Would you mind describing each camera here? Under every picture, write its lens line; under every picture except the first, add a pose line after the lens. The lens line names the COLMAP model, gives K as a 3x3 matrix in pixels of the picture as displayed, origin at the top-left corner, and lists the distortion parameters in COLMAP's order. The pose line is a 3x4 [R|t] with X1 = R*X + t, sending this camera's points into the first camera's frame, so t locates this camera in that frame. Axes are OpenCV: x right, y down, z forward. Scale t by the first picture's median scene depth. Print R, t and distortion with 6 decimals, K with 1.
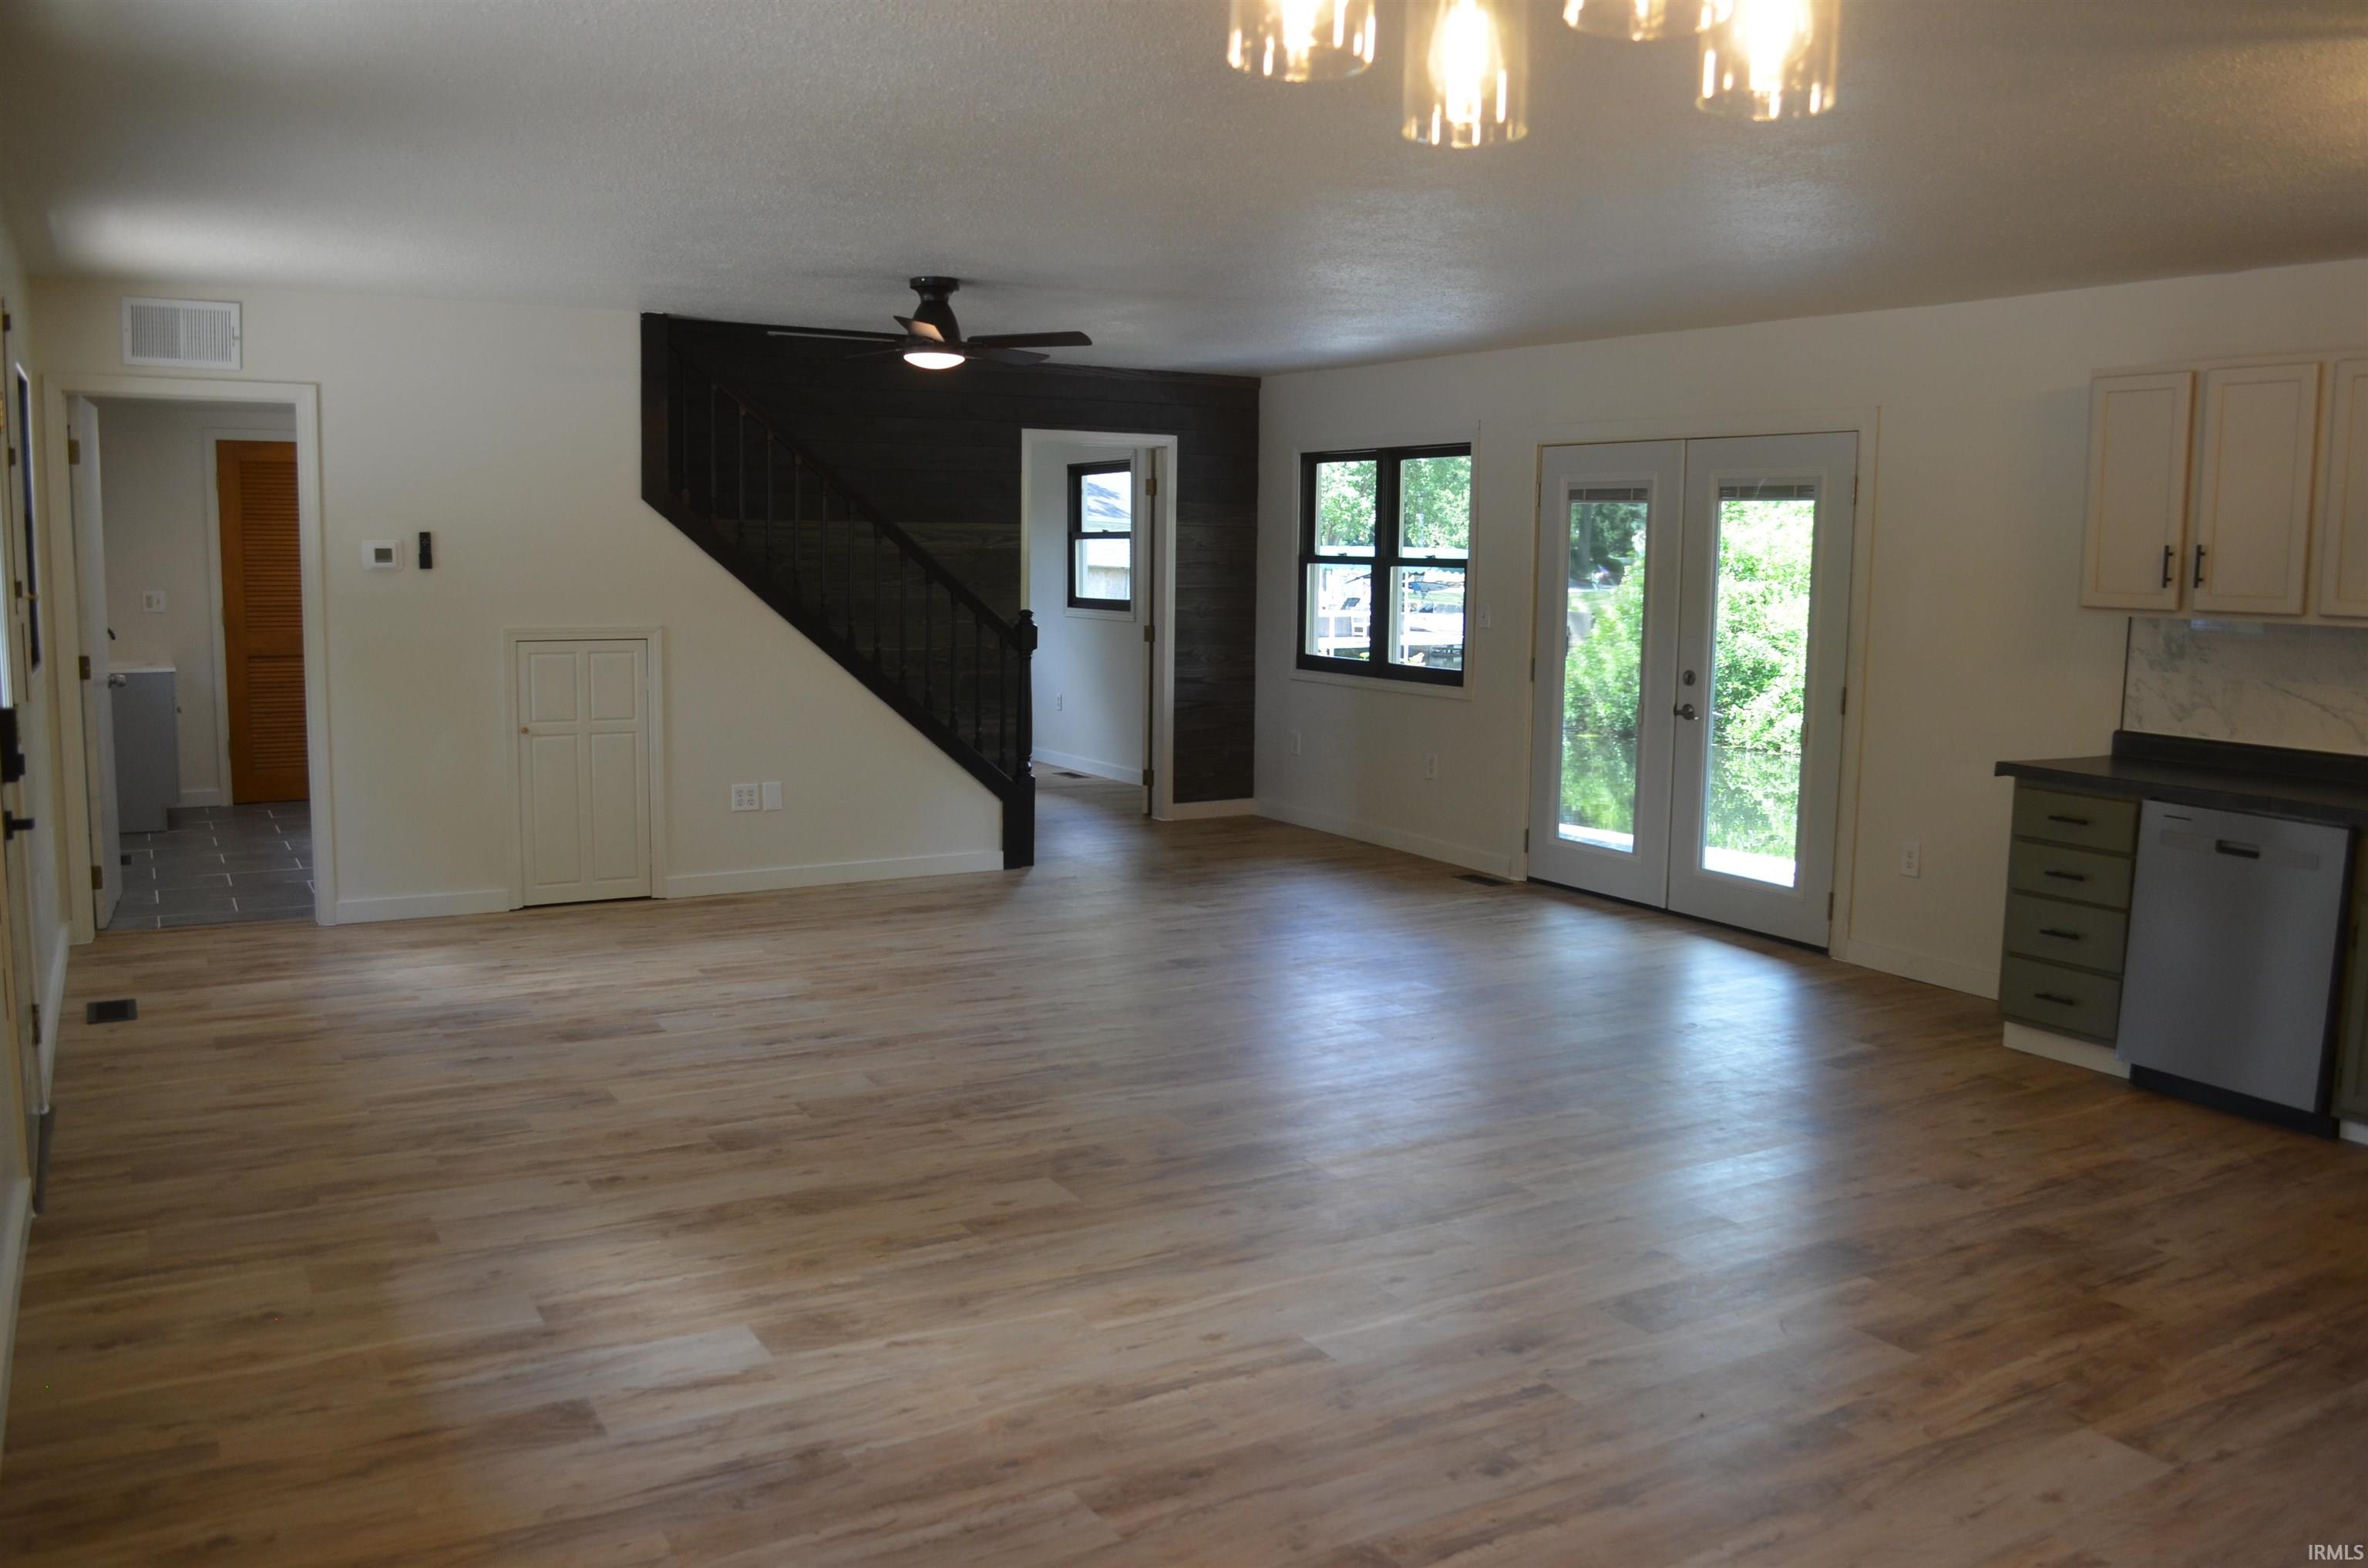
lens RADIAL K [[1849.4, 0, 1188.1], [0, 1849.4, 787.4], [0, 0, 1]] dist [-0.078422, 0.007377]
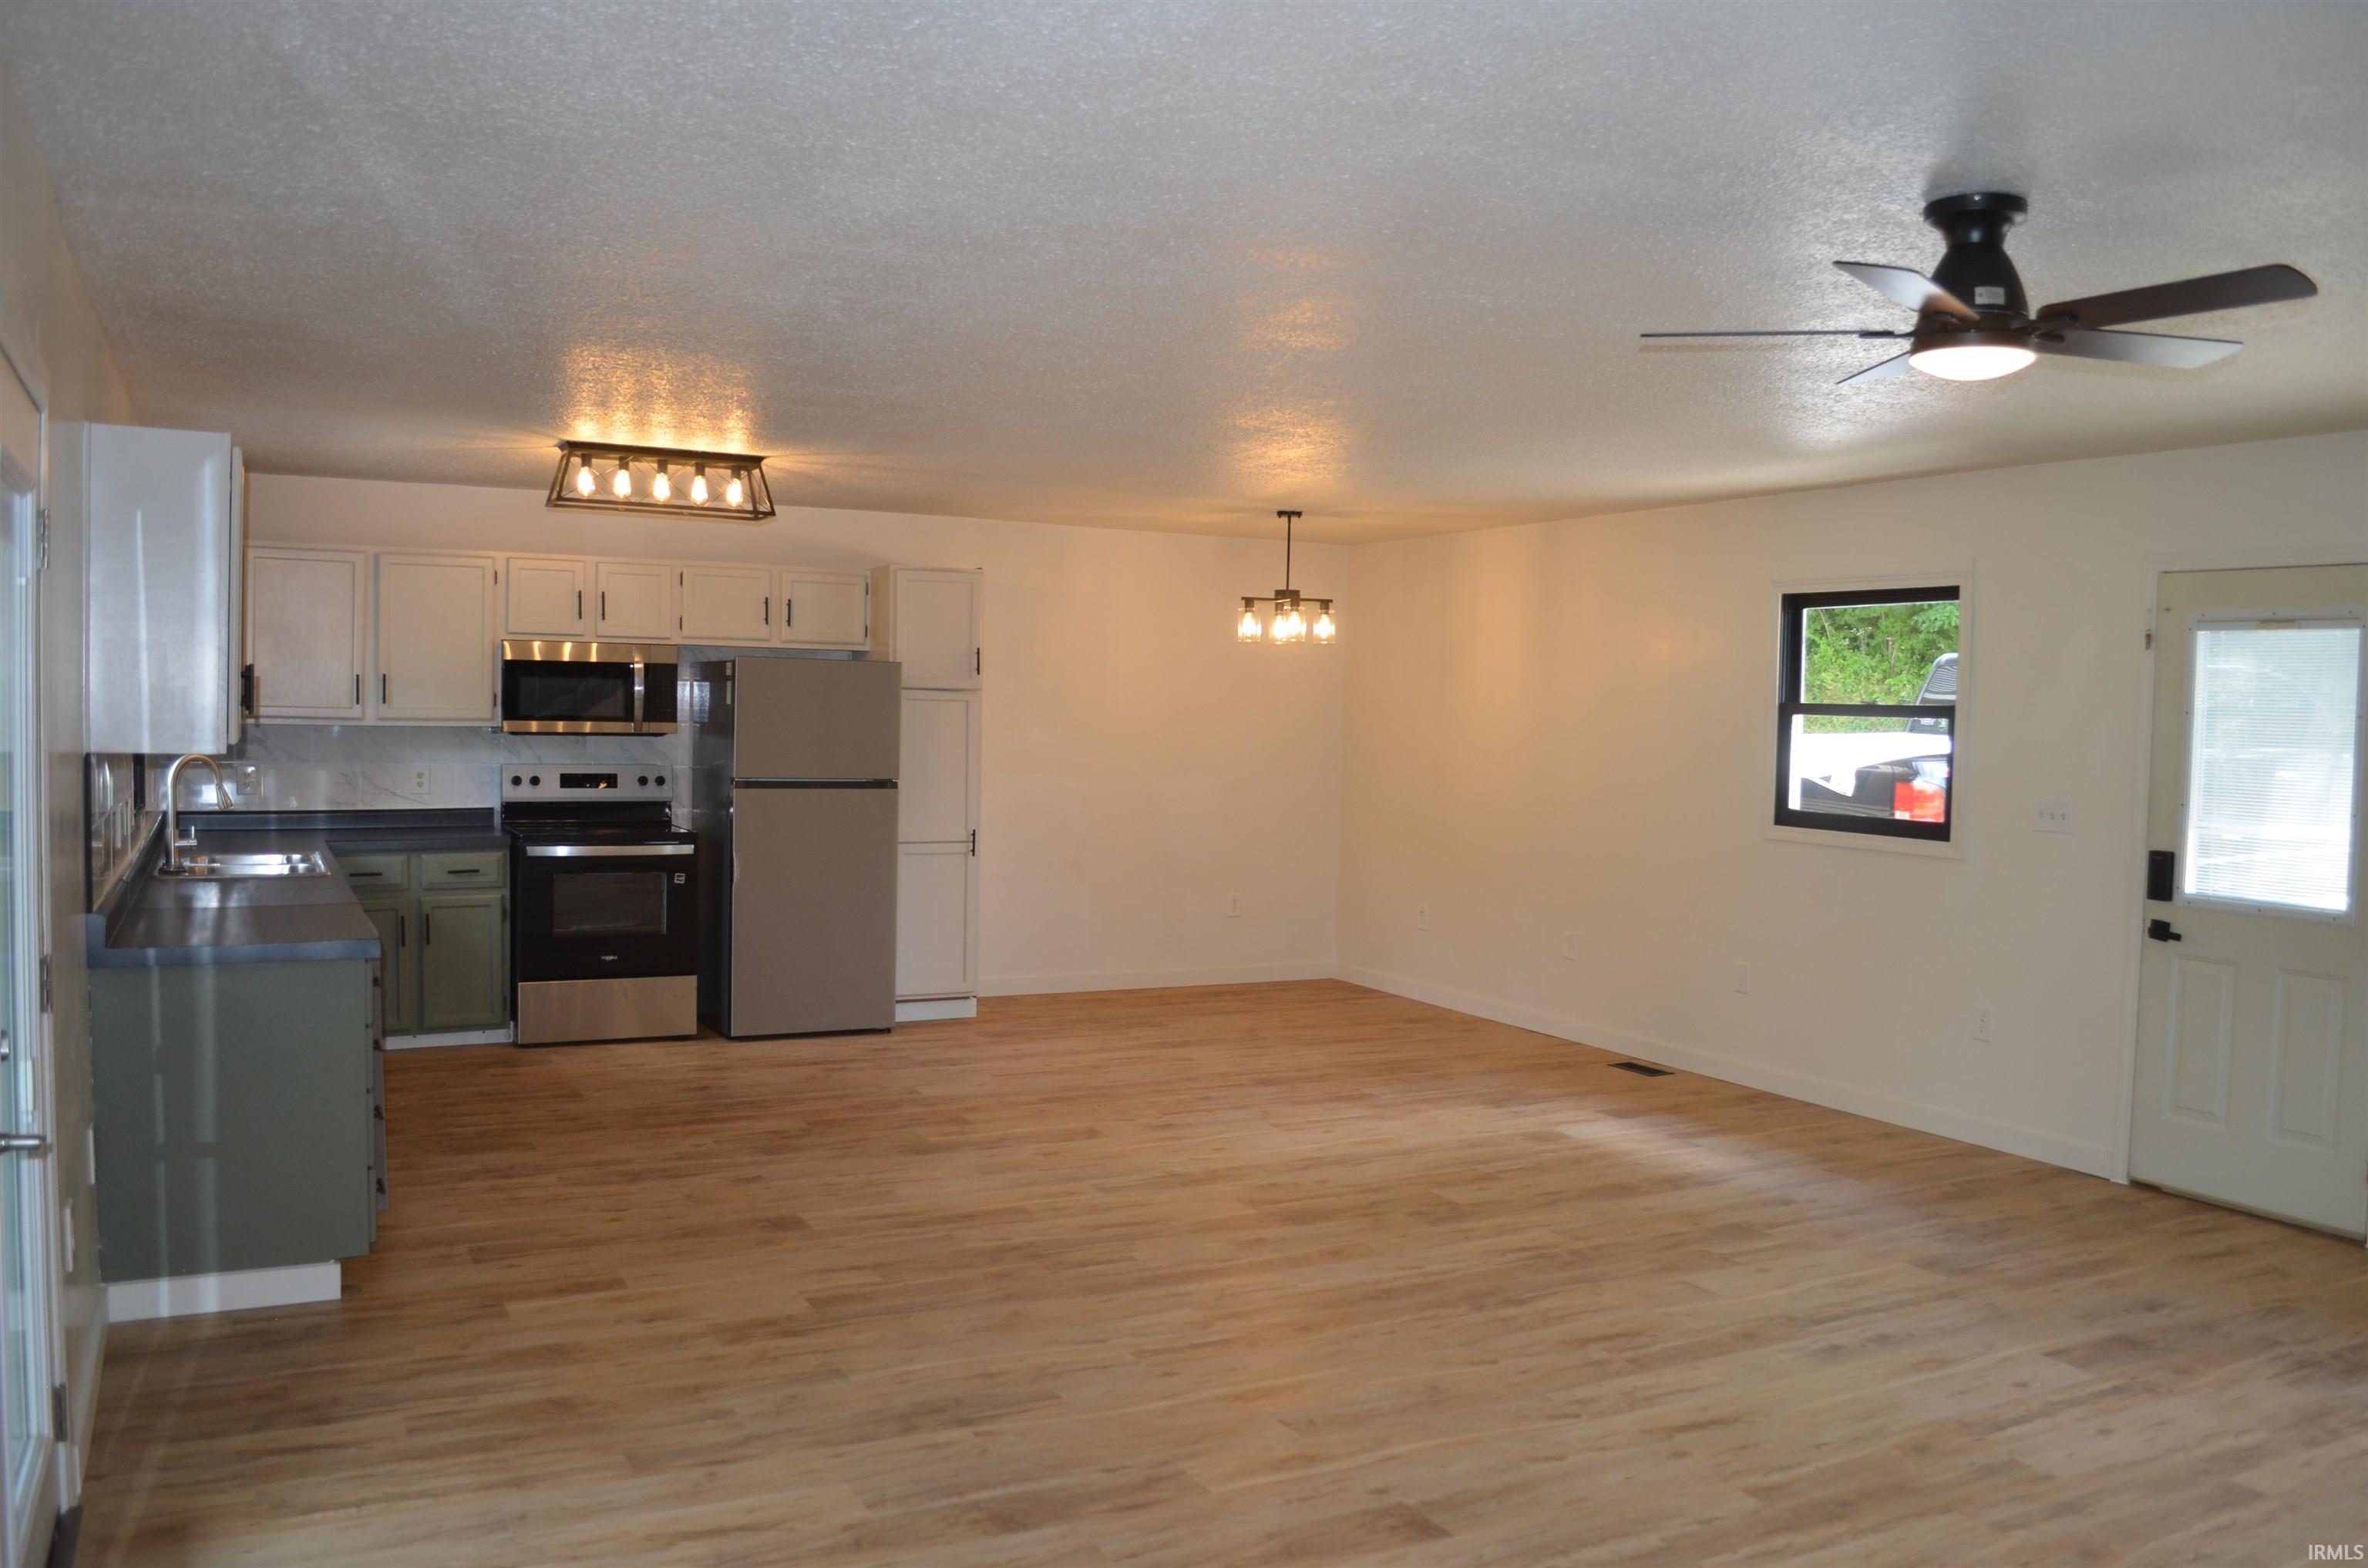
lens RADIAL K [[1849.4, 0, 1187.9], [0, 1849.4, 790.9], [0, 0, 1]] dist [-0.078422, 0.007377]
pose [[-0.998304, -0.039424, 0.042826, 0.069429], [-0.031520, 0.984647, 0.171688, -0.280537], [-0.048937, 0.170047, -0.984220, 2.169053]]
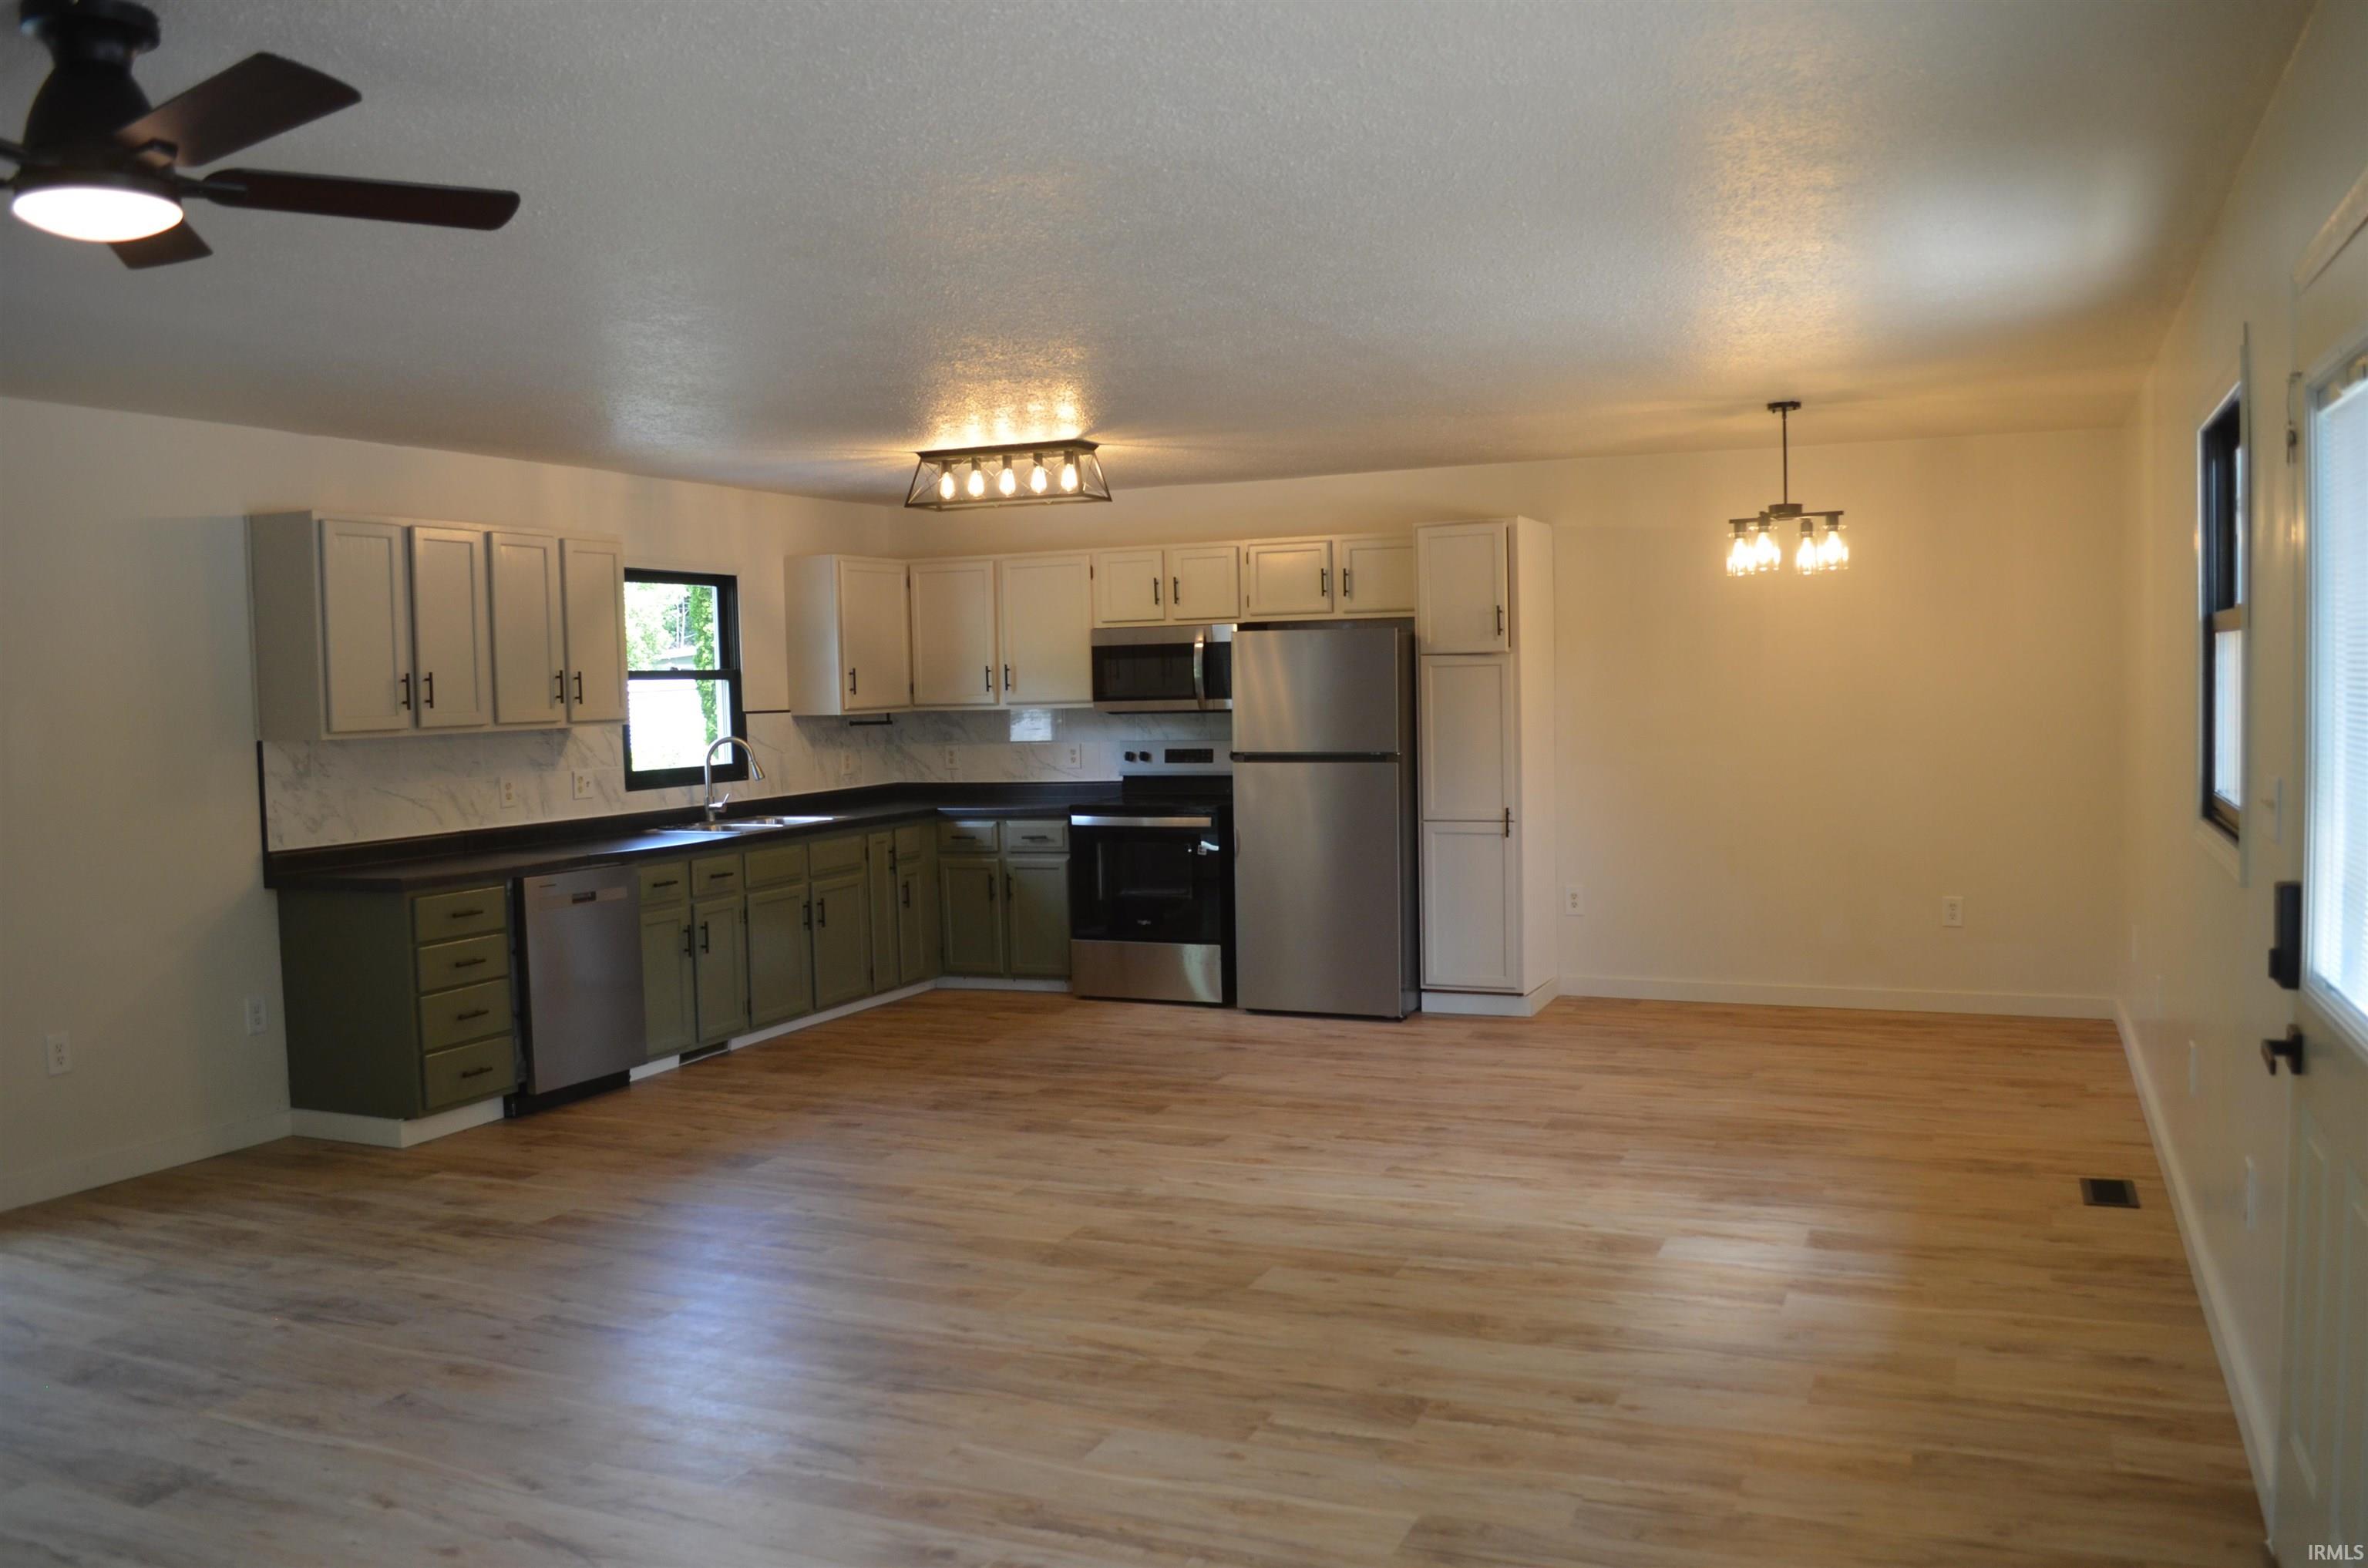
lens RADIAL K [[1849.4, 0, 1247.4], [0, 1849.4, 799.4], [0, 0, 1]] dist [-0.078422, 0.007377]
pose [[-0.604510, -0.052213, 0.794885, -0.845432], [0.113124, 0.982110, 0.150541, -0.199897], [-0.788524, 0.180924, -0.587789, 1.506279]]
